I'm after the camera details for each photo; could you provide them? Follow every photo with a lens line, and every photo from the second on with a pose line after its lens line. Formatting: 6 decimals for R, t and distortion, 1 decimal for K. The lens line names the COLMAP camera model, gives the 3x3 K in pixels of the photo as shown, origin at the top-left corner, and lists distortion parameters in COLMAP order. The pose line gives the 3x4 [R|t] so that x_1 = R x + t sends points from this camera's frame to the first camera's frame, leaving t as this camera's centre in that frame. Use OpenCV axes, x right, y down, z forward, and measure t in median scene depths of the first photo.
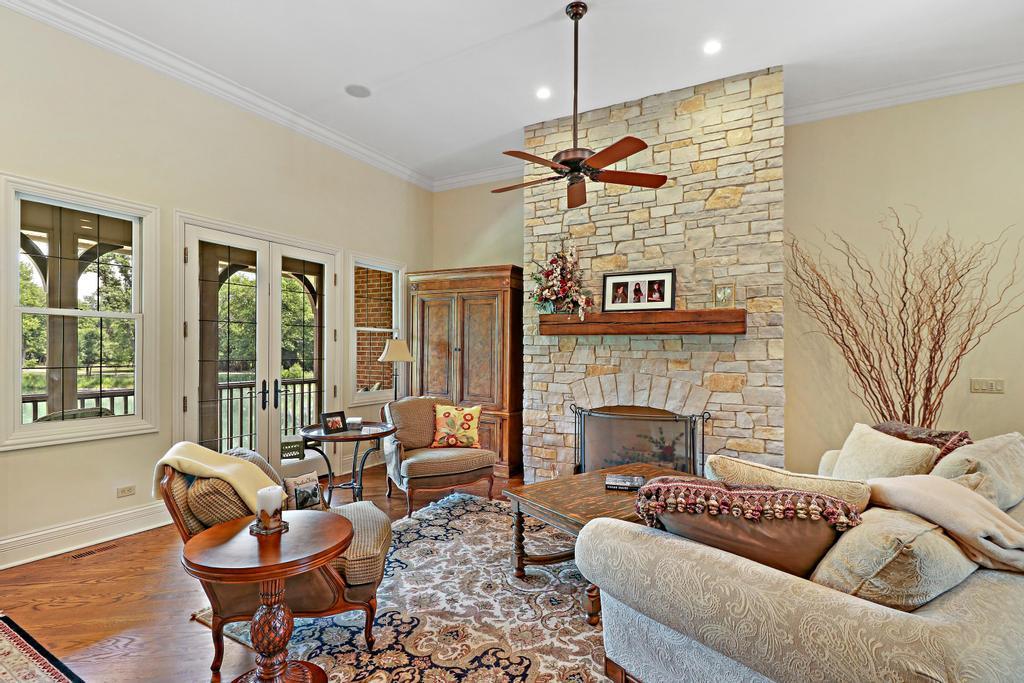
lens RADIAL K [[495.7, 0, 495.1], [0, 495.7, 344.9], [0, 0, 1]] dist [0.000569, -0.013219]
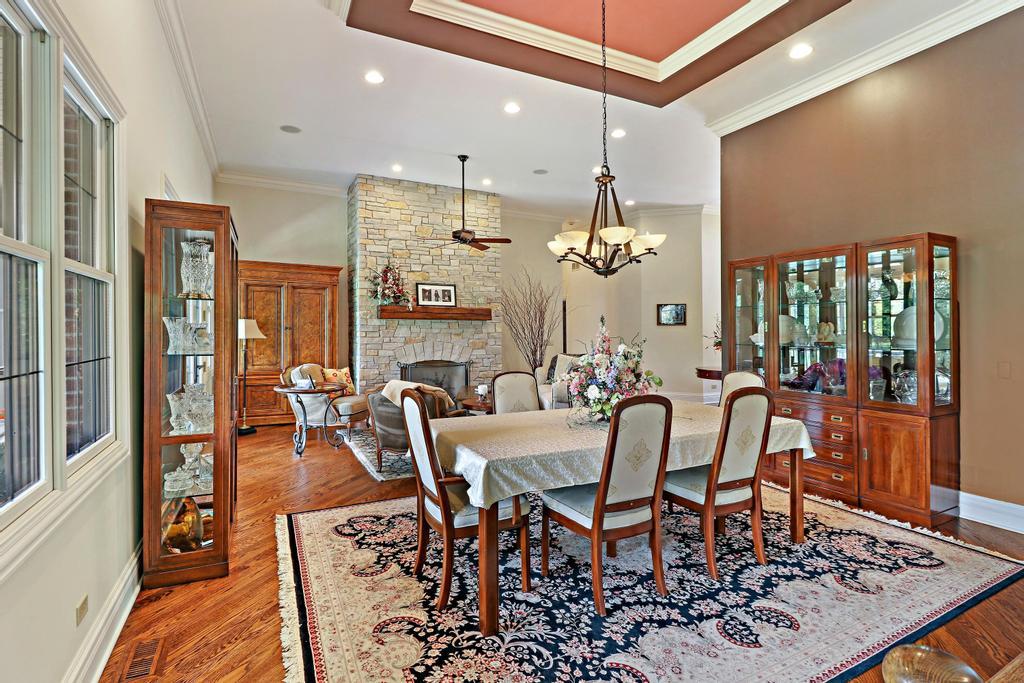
lens RADIAL K [[493.6, 0, 504.2], [0, 493.6, 333.0], [0, 0, 1]] dist [-0.000532, -0.013364]
pose [[0.553315, -0.006455, 0.832947, -1.036460], [-0.004895, 0.999928, 0.011001, 0.006599], [-0.832958, -0.010164, 0.553243, -0.173697]]
